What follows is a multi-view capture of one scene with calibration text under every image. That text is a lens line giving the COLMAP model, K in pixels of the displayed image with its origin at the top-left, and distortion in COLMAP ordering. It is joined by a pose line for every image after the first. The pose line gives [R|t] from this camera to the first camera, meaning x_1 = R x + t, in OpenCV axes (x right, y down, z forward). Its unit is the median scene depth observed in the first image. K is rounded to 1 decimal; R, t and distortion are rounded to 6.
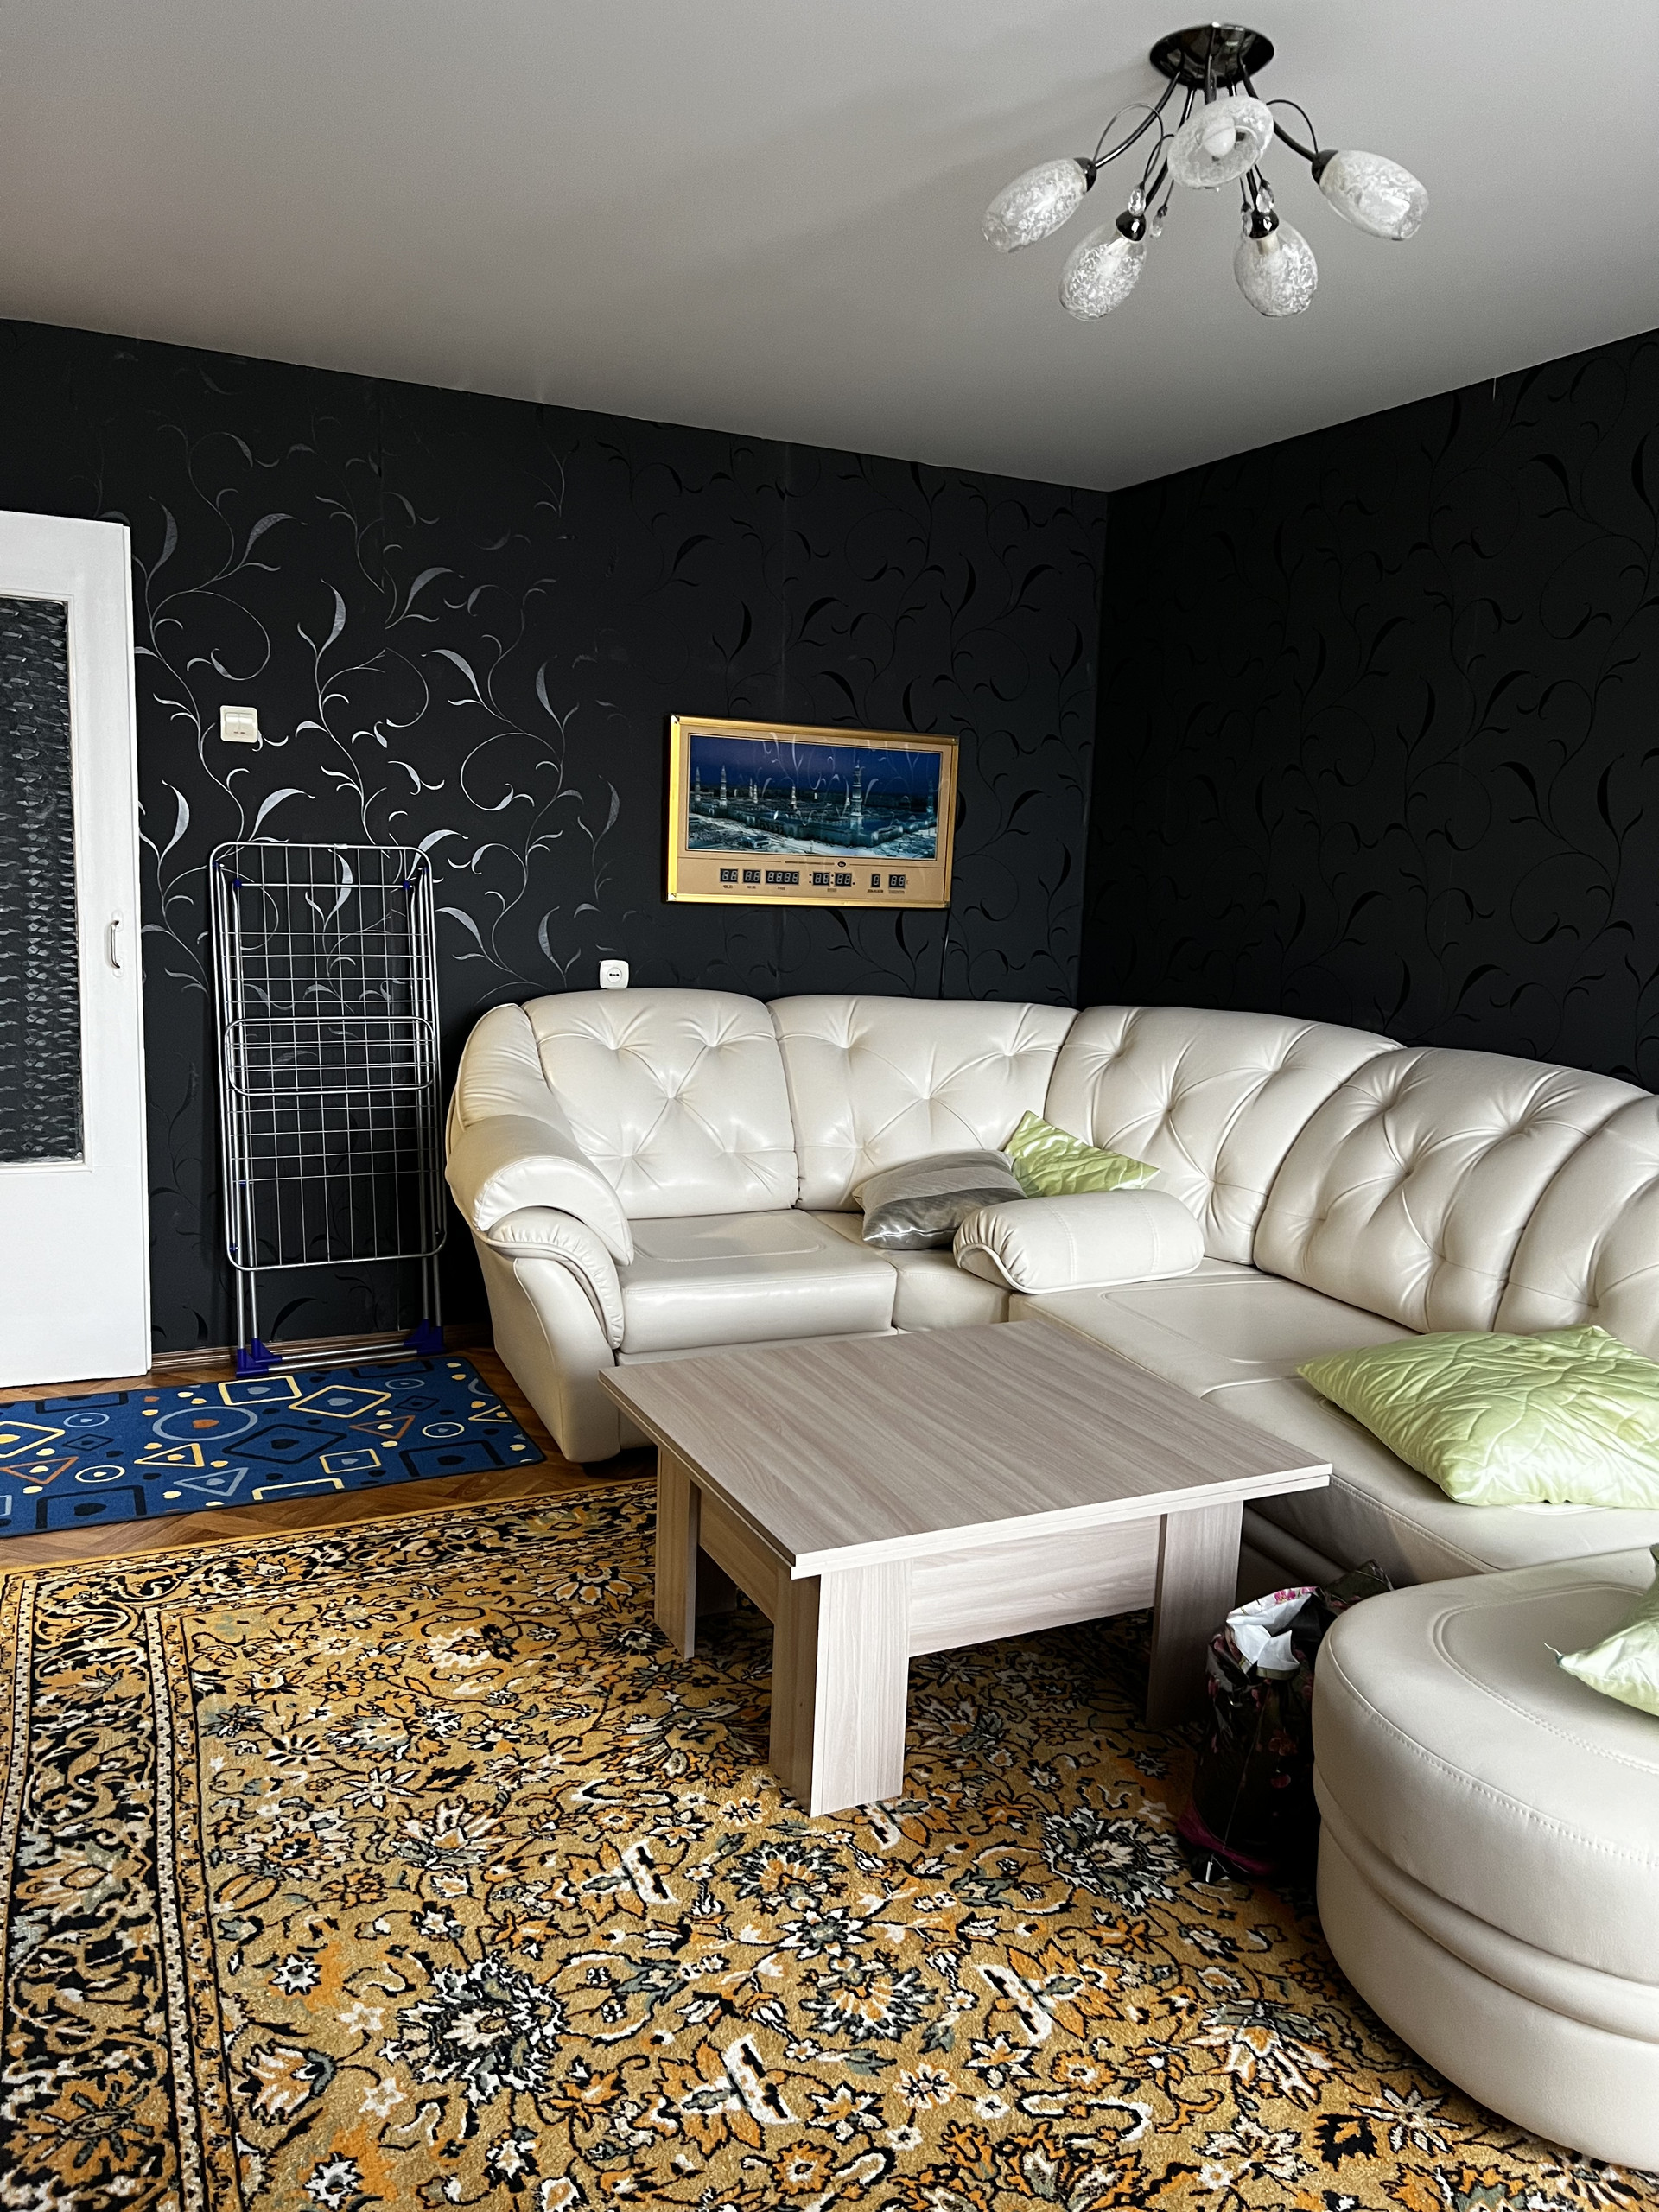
lens RADIAL K [[1647.1, 0, 800.5], [0, 1647.1, 1100.9], [0, 0, 1]] dist [0.094859, -0.103113]
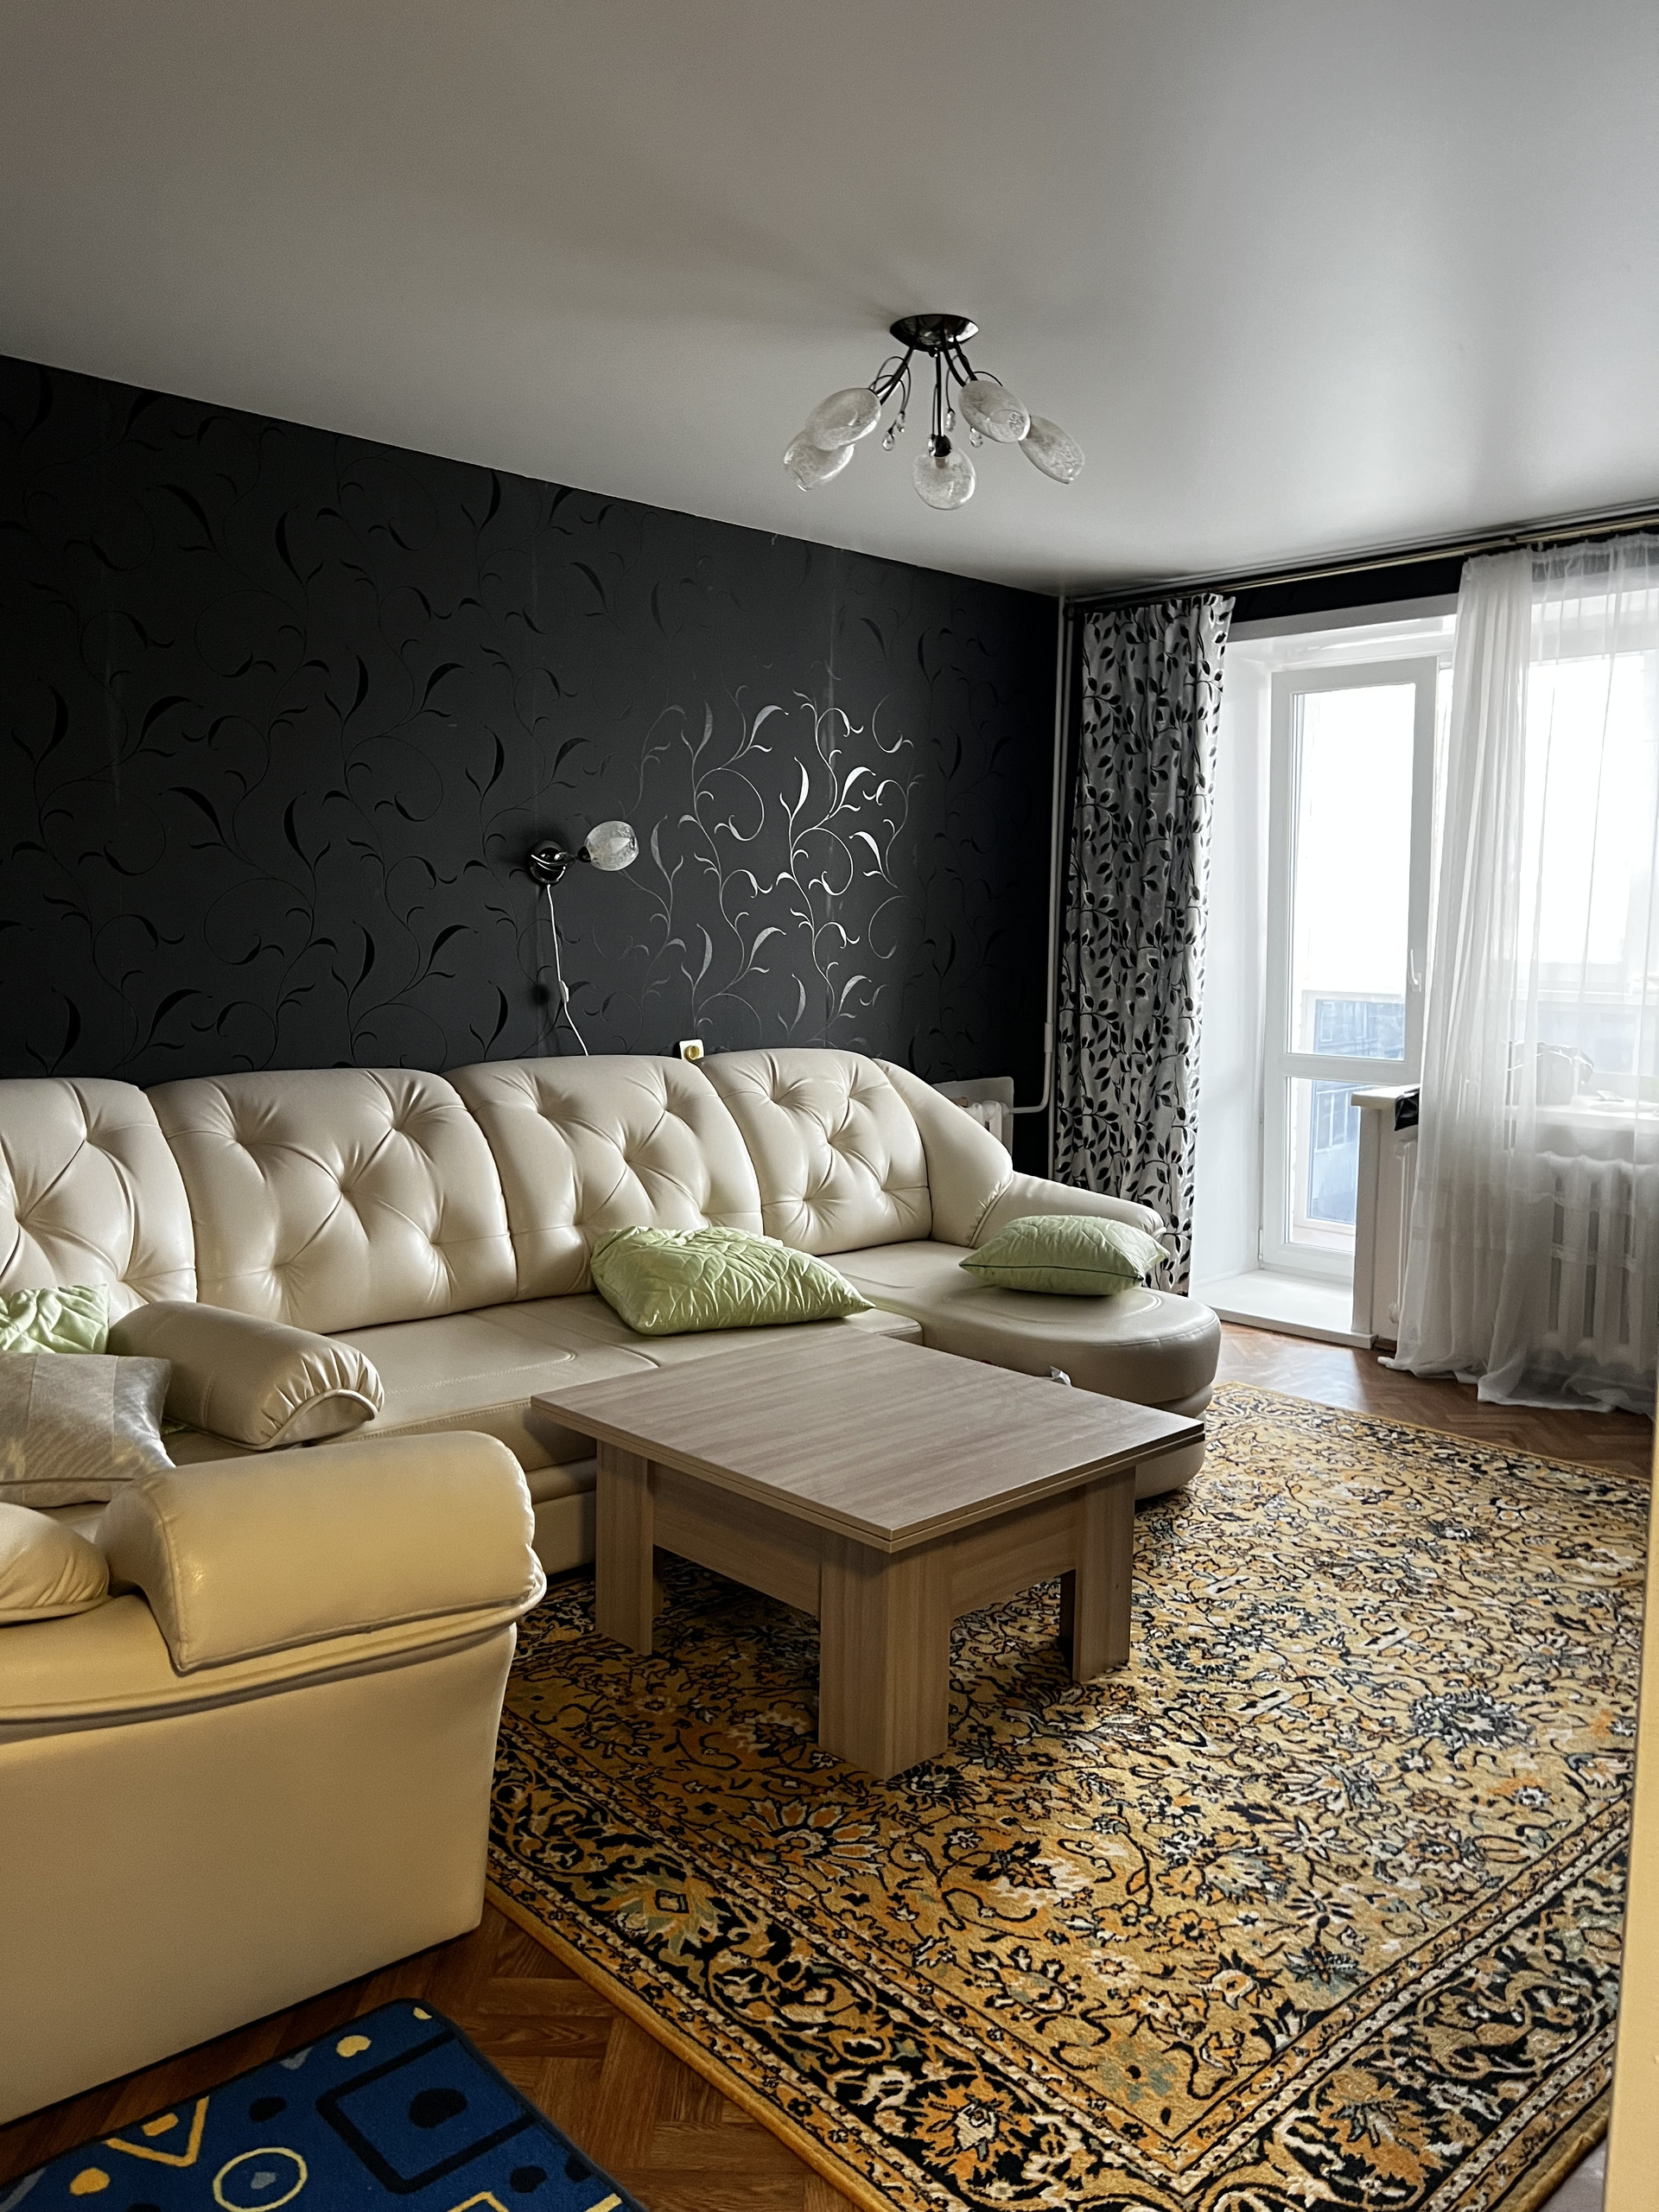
lens RADIAL K [[1647.1, 0, 800.5], [0, 1647.1, 1100.9], [0, 0, 1]] dist [0.094859, -0.103113]
pose [[-0.315210, -0.133968, 0.939518, -1.060287], [0.114229, 0.977433, 0.177699, -0.255668], [-0.942122, 0.163332, -0.292794, 1.520305]]
